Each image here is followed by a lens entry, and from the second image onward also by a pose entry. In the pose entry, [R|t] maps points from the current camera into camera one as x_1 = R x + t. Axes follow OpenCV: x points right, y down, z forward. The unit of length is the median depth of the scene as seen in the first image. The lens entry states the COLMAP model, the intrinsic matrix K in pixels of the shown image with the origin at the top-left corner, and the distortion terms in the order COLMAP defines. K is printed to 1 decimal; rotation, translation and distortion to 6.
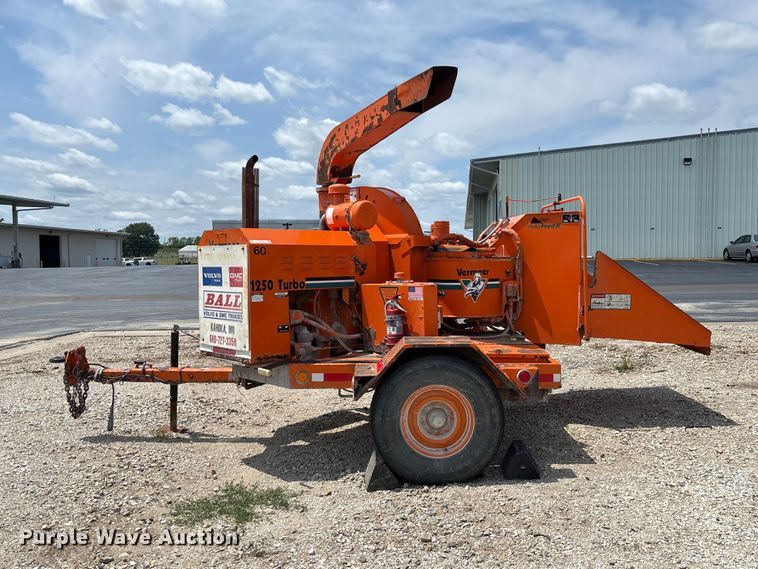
lens RADIAL K [[642.8, 0, 391.7], [0, 642.8, 284.8], [0, 0, 1]] dist [0.089017, -0.114077]
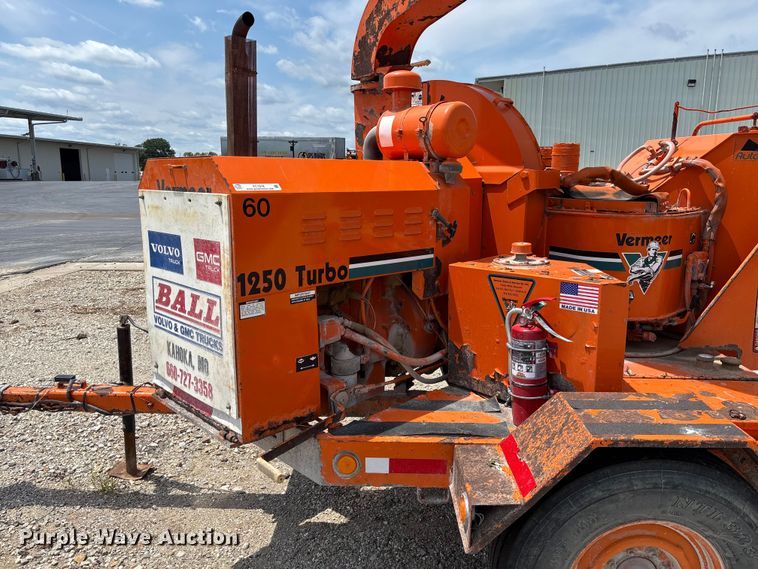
lens RADIAL K [[579.5, 0, 383.3], [0, 579.5, 284.7], [0, 0, 1]] dist [0.049242, -0.067470]
pose [[0.999865, 0.015646, -0.005081, -0.095080], [-0.014741, 0.989249, 0.145496, -0.051070], [0.007302, -0.145402, 0.989346, 0.498576]]
